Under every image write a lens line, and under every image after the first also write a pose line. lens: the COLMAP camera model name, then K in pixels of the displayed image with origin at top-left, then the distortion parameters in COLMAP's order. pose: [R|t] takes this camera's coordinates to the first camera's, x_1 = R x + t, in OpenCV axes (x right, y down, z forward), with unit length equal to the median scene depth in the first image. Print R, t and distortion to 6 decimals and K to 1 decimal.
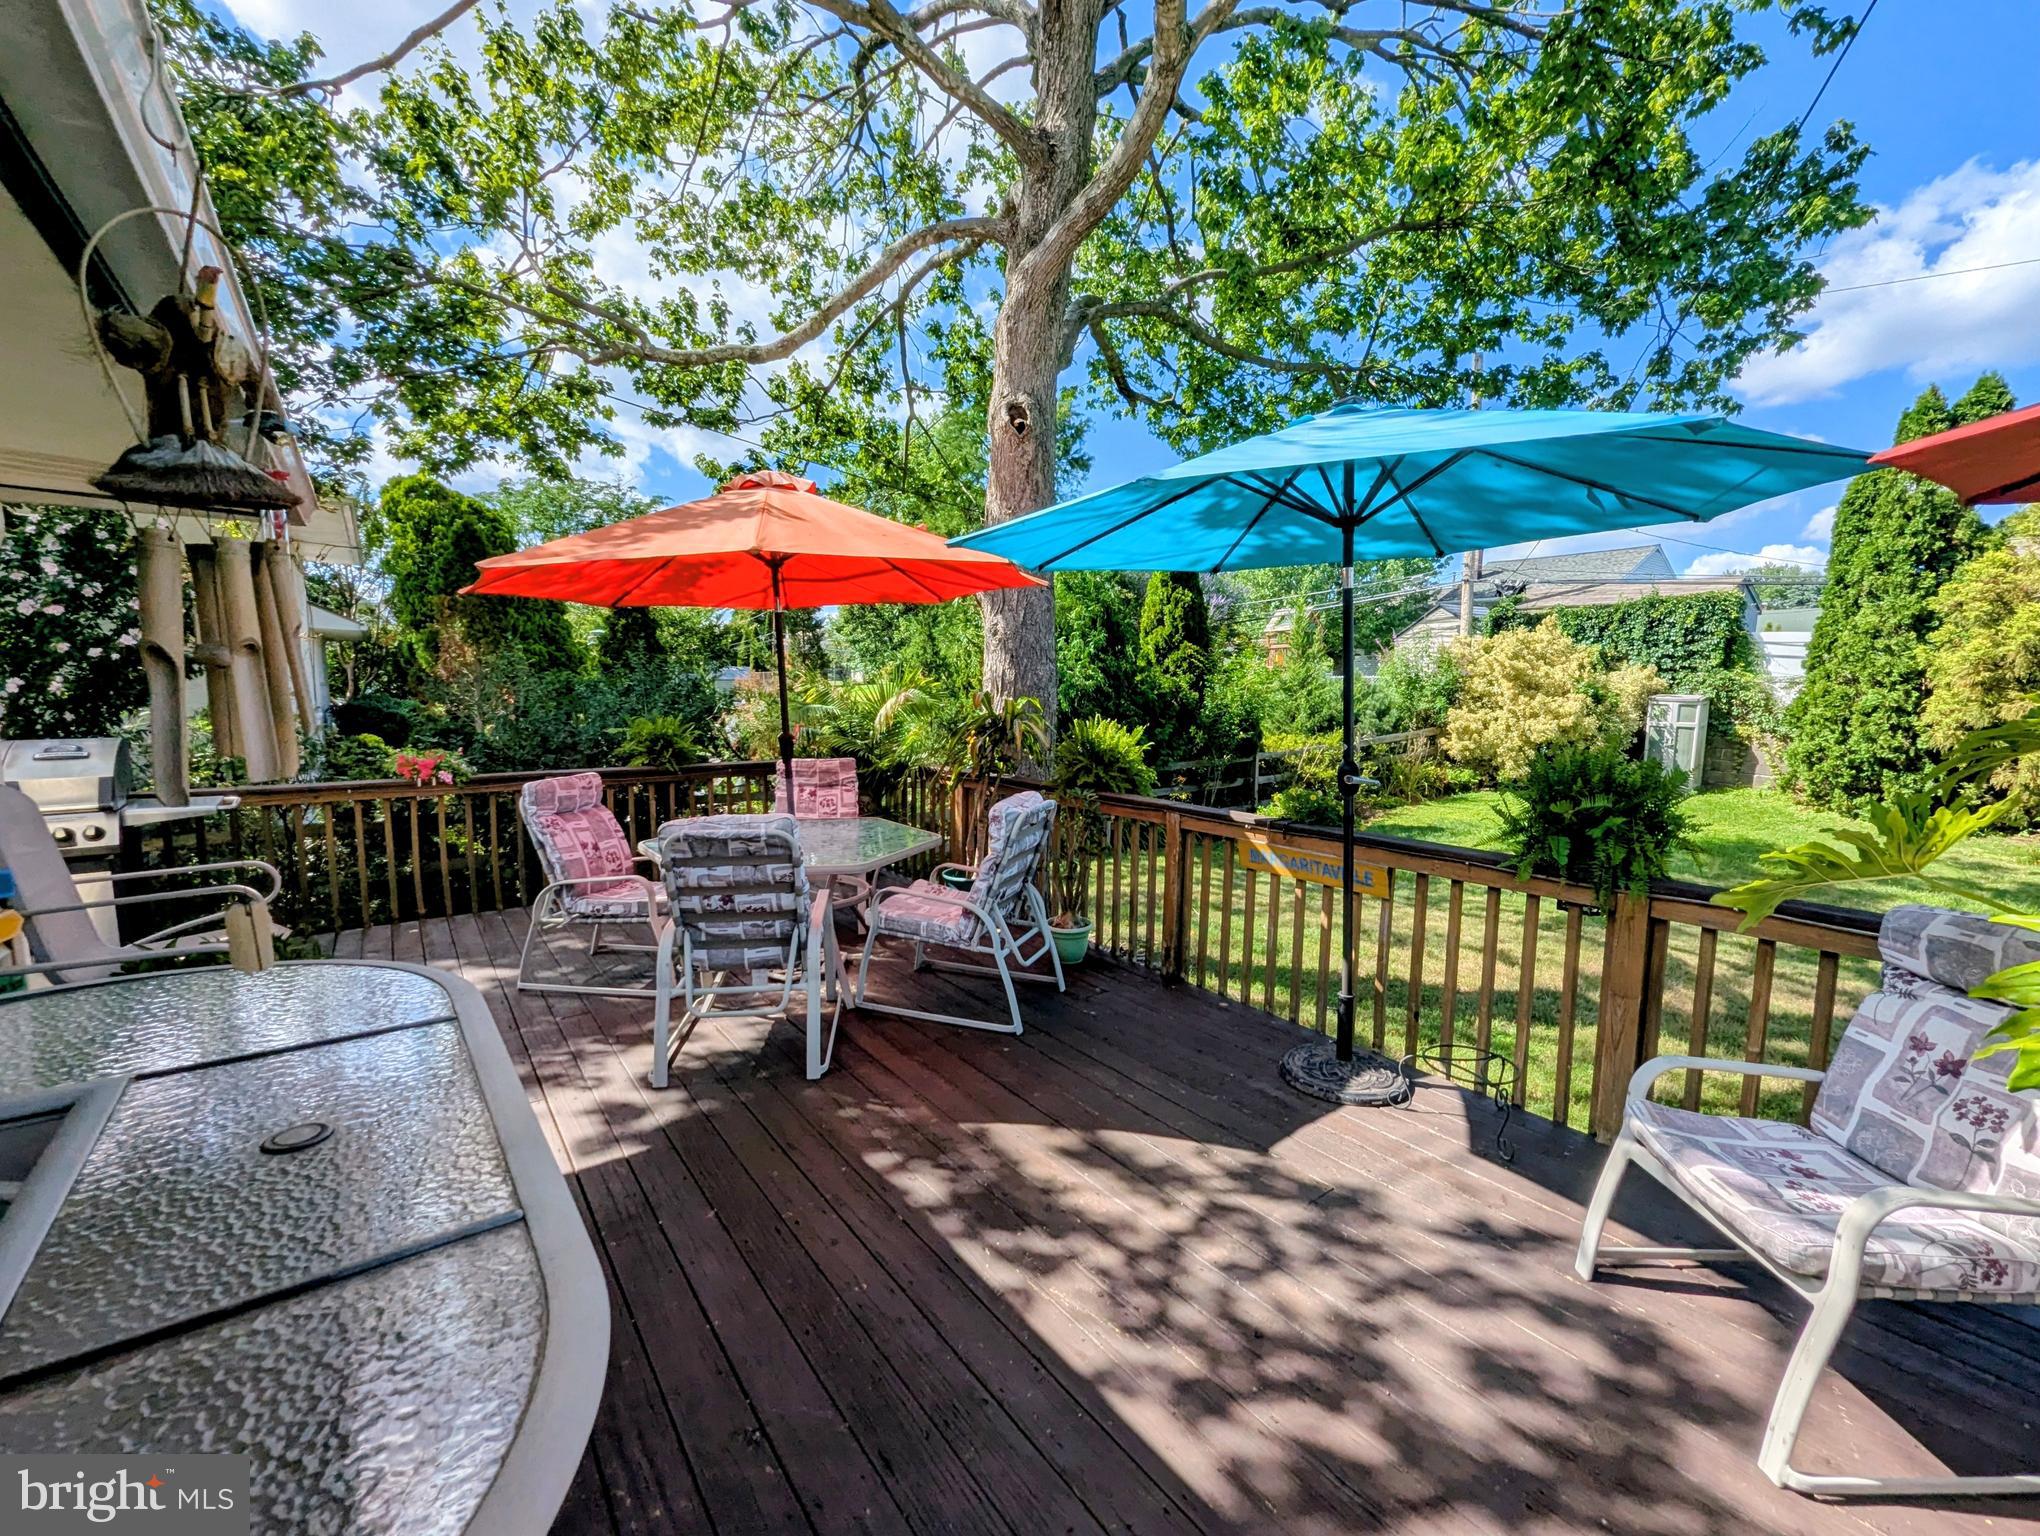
lens RADIAL K [[845.4, 0, 1014.8], [0, 845.4, 771.4], [0, 0, 1]] dist [-0.001972, 0.000579]
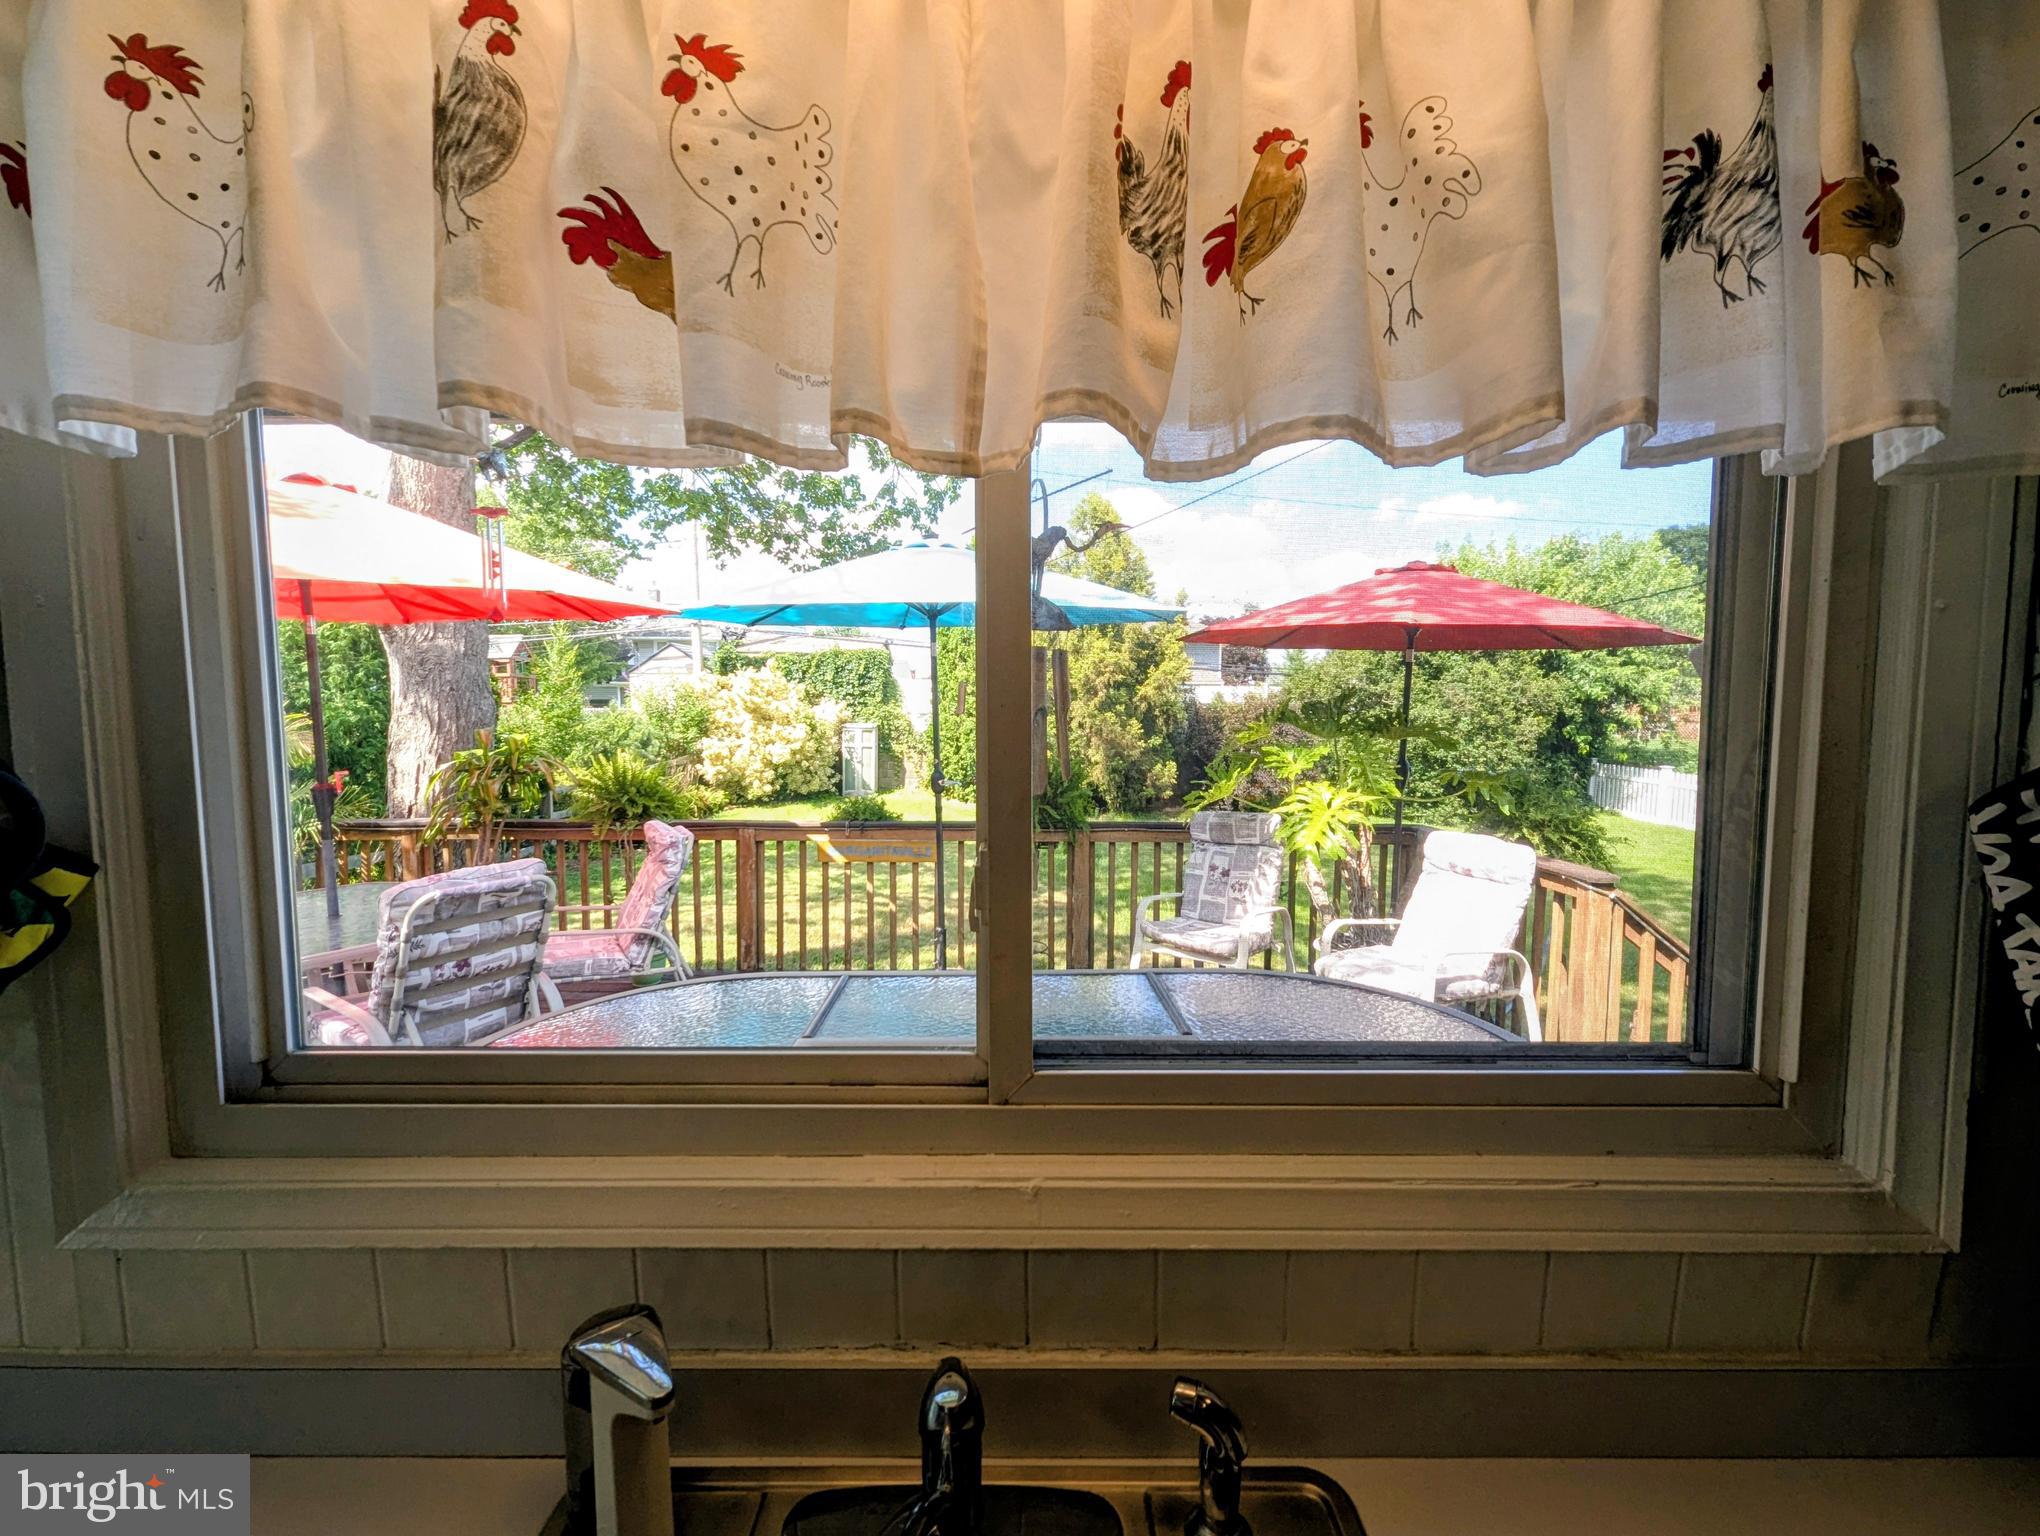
lens RADIAL K [[845.4, 0, 1014.8], [0, 845.4, 771.4], [0, 0, 1]] dist [-0.001972, 0.000579]
pose [[0.602806, -0.055451, 0.795959, -0.142032], [0.084505, 0.996408, 0.005417, -0.001360], [-0.793400, 0.063997, 0.605326, -0.003030]]
